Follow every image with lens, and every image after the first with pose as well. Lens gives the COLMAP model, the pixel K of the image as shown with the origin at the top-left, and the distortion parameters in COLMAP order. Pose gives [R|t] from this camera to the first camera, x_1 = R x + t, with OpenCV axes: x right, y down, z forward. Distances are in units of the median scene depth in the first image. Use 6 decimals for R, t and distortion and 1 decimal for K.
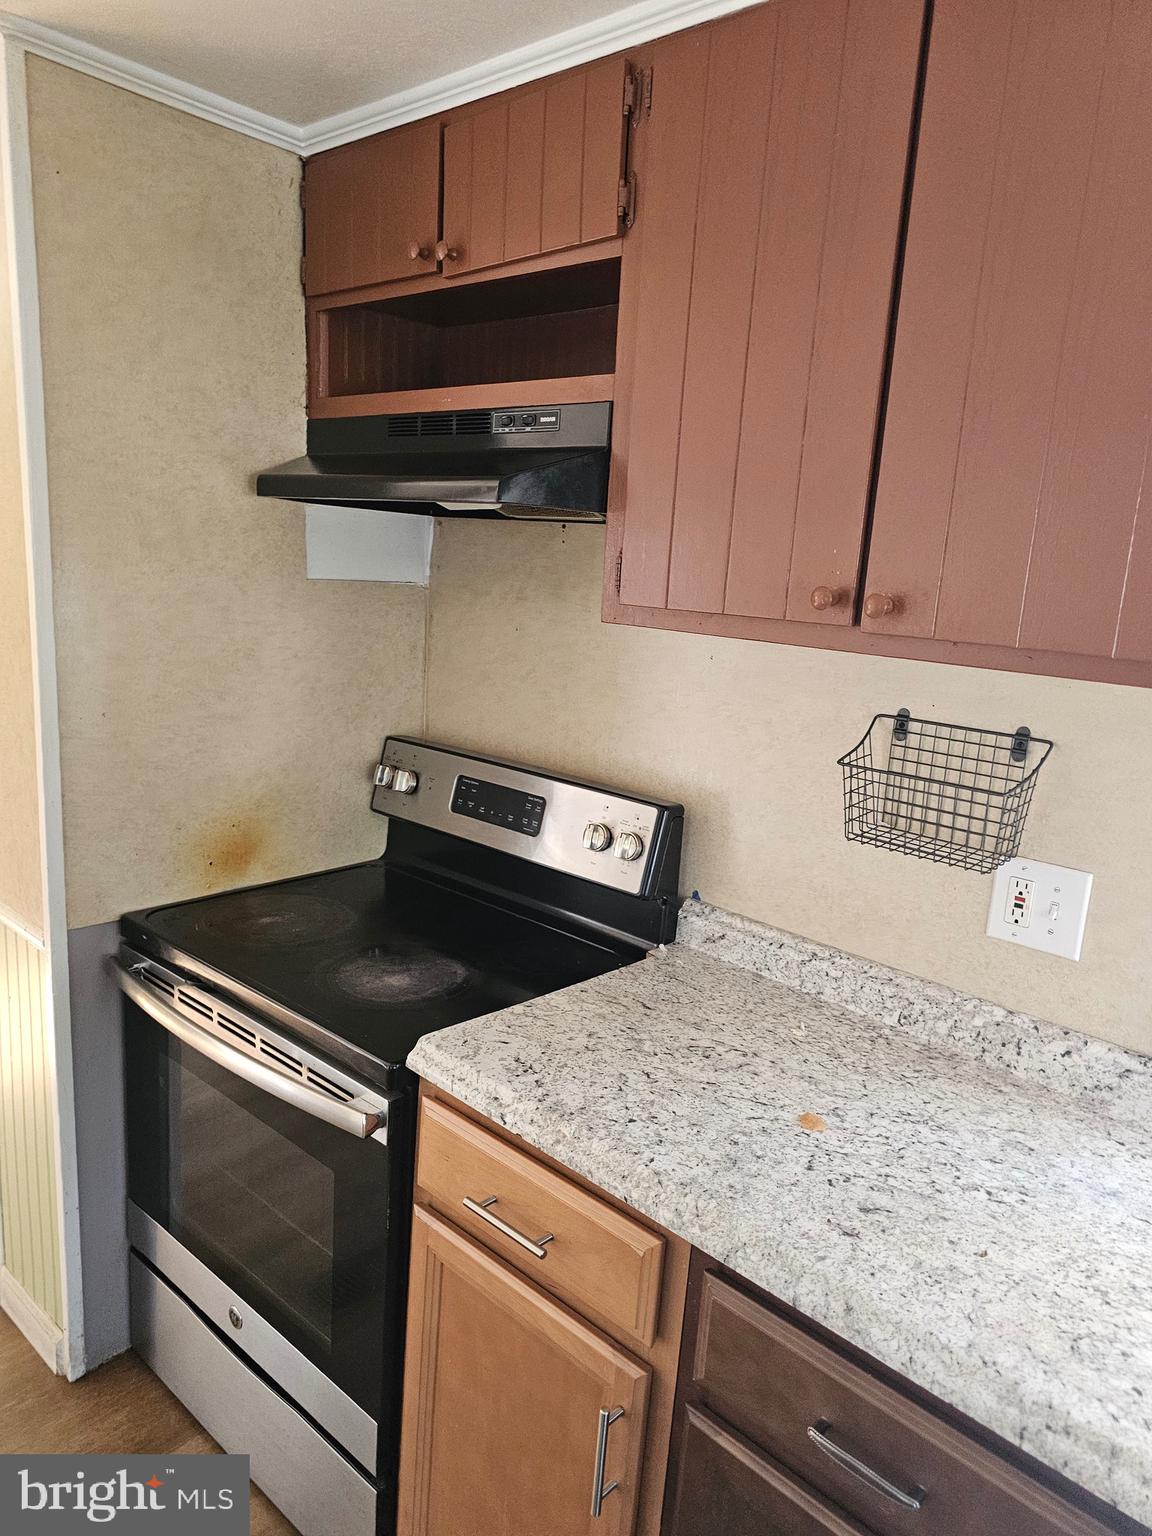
lens RADIAL K [[1023.8, 0, 628.0], [0, 1023.8, 787.7], [0, 0, 1]] dist [0.002482, 0.000613]
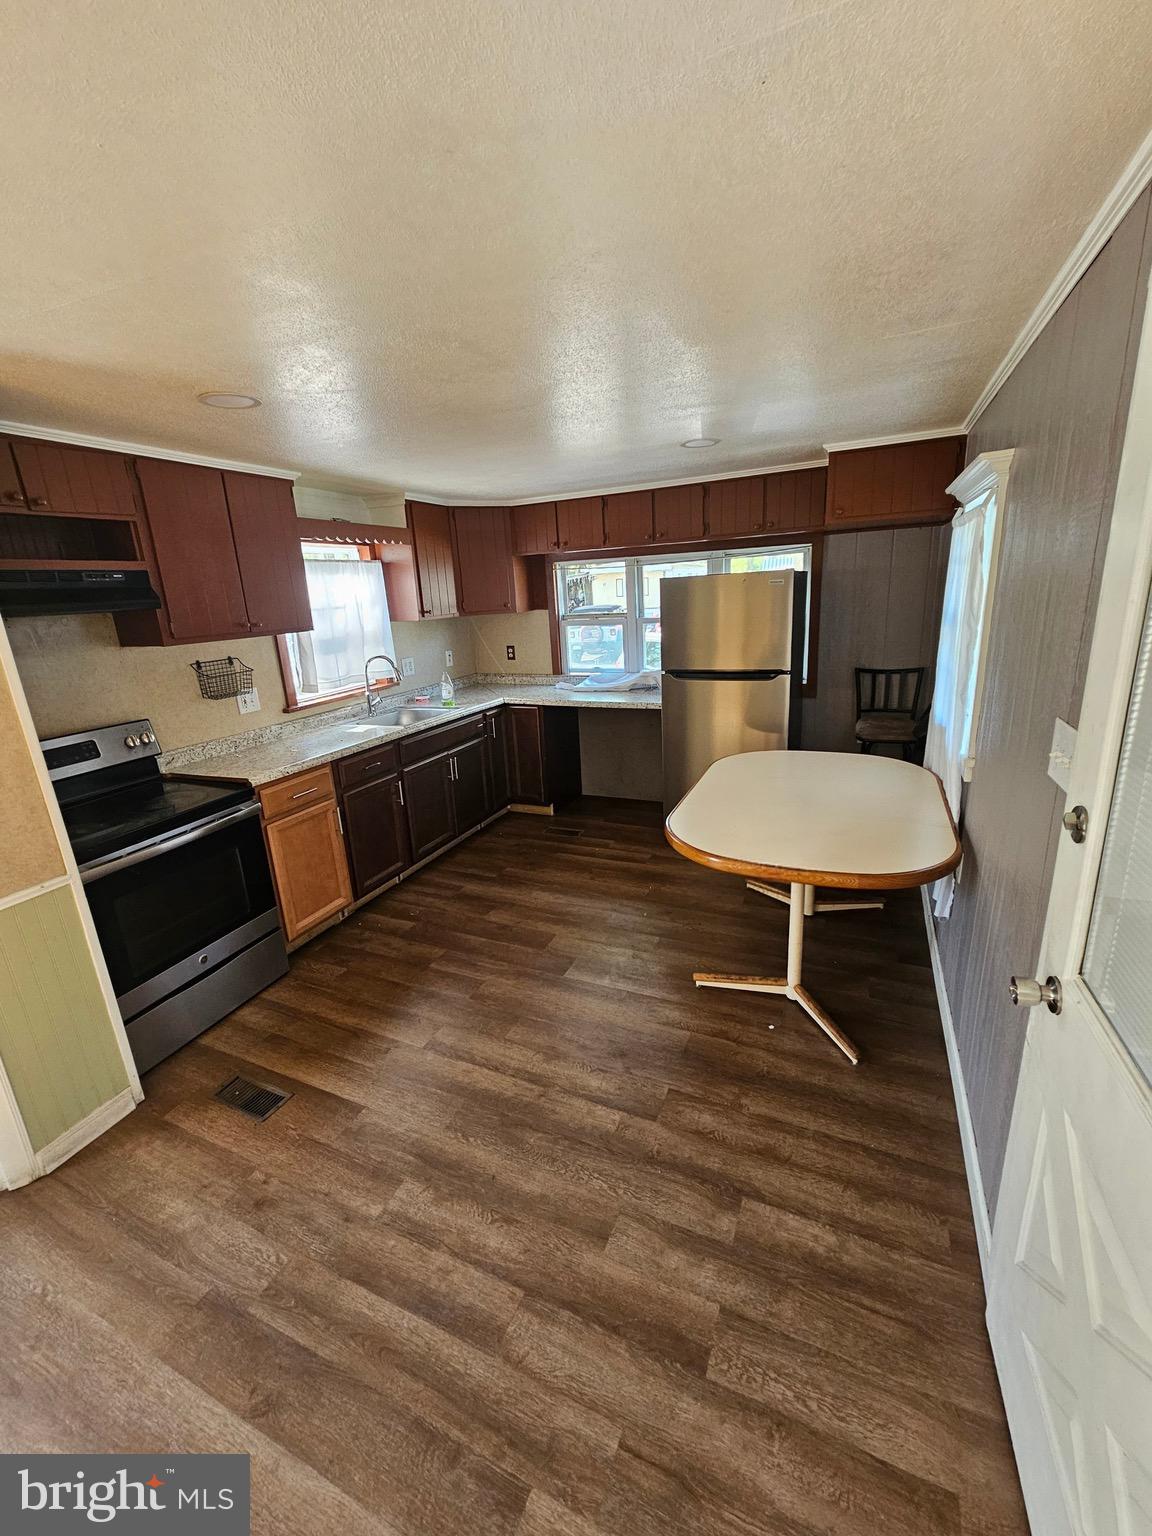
lens RADIAL K [[614.8, 0, 576.0], [0, 614.8, 768.0], [0, 0, 1]] dist [-0.000147, -0.000035]
pose [[-0.318177, -0.315063, 0.894147, -2.082099], [0.228676, 0.889807, 0.394906, -0.283582], [-0.920038, 0.330120, -0.211069, 0.424048]]
